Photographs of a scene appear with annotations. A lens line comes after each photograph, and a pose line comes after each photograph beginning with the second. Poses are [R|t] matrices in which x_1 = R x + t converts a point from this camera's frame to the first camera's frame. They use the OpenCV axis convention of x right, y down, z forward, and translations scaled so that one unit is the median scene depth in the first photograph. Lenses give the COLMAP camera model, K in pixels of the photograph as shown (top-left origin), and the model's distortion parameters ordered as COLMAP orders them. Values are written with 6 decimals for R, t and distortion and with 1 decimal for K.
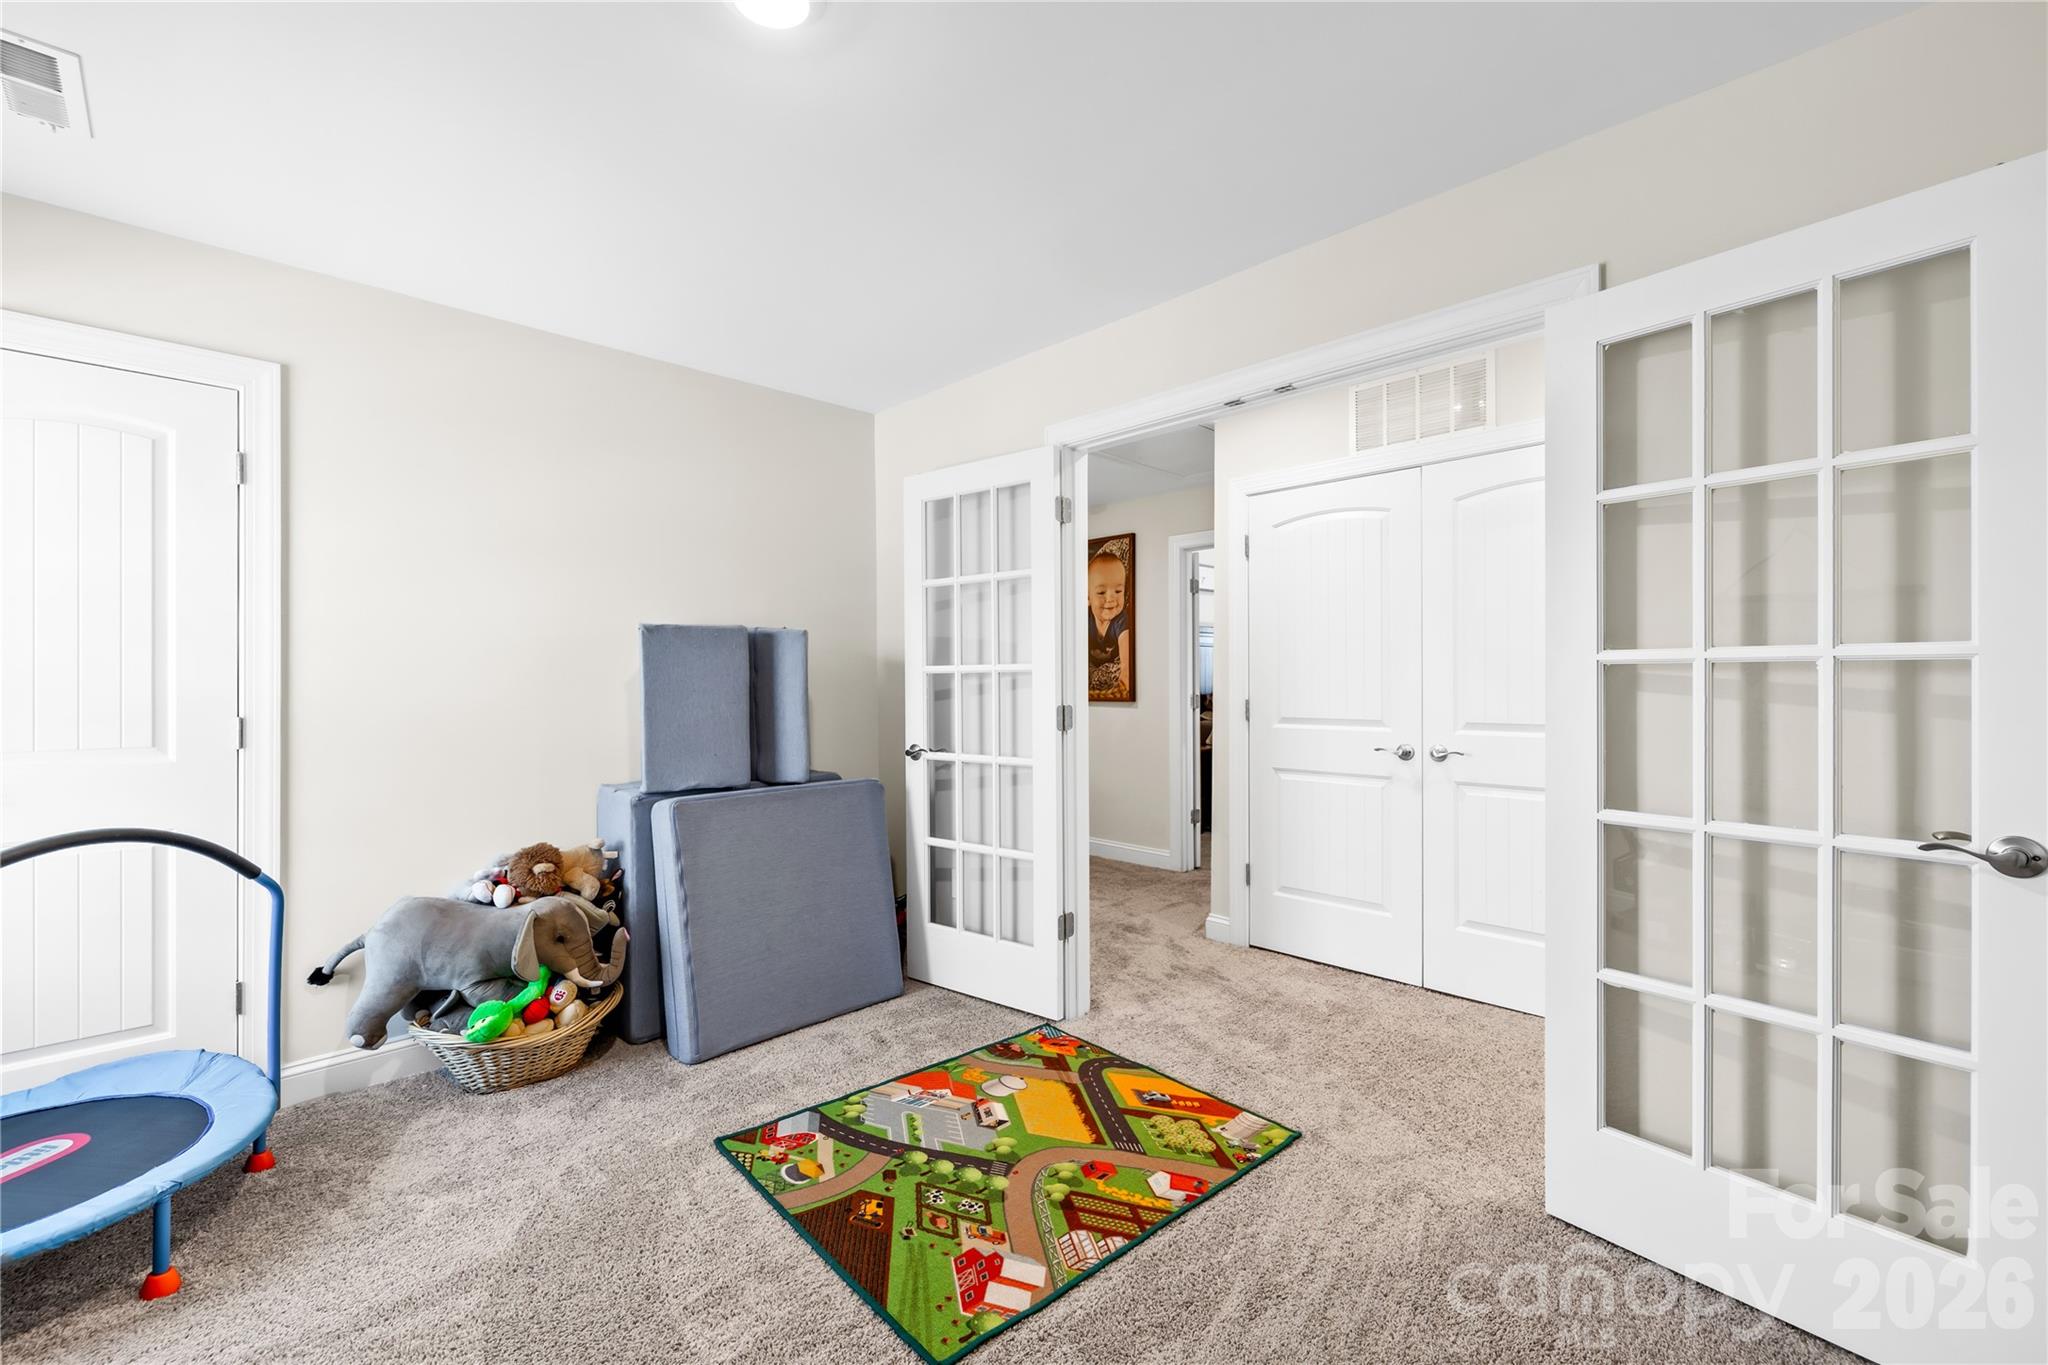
lens RADIAL K [[863.9, 0, 1023.1], [0, 863.9, 674.1], [0, 0, 1]] dist [0.002395, -0.000076]
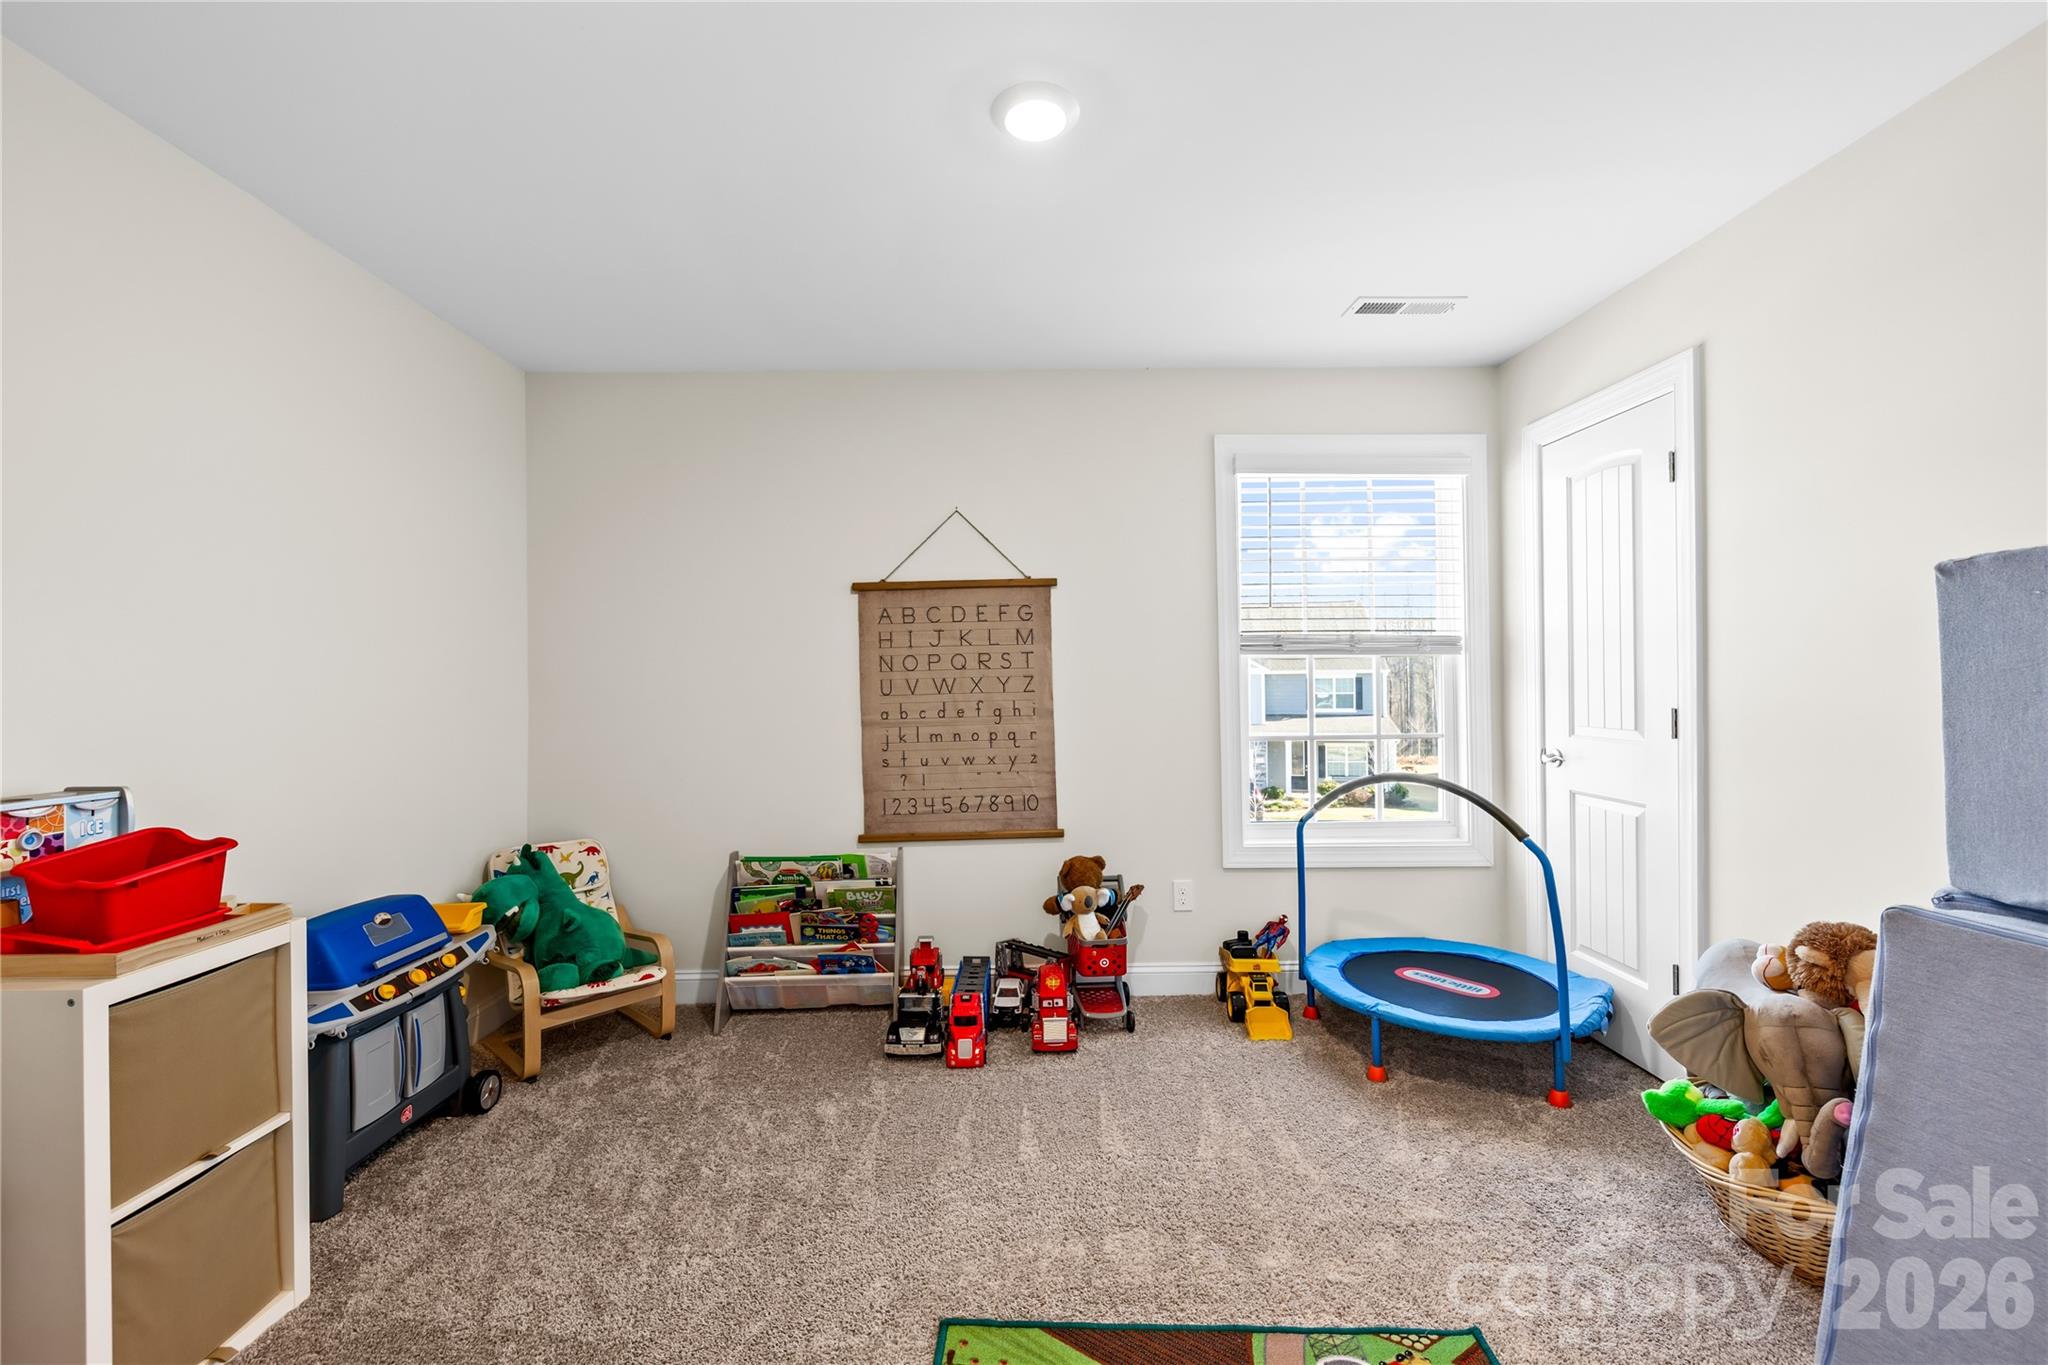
lens RADIAL K [[863.9, 0, 1023.1], [0, 863.9, 674.1], [0, 0, 1]] dist [0.002395, -0.000076]
pose [[-0.694563, -0.000043, -0.719432, 0.394163], [0.006448, 0.999959, -0.006285, 0.012612], [0.719403, -0.009005, -0.694534, 1.205423]]
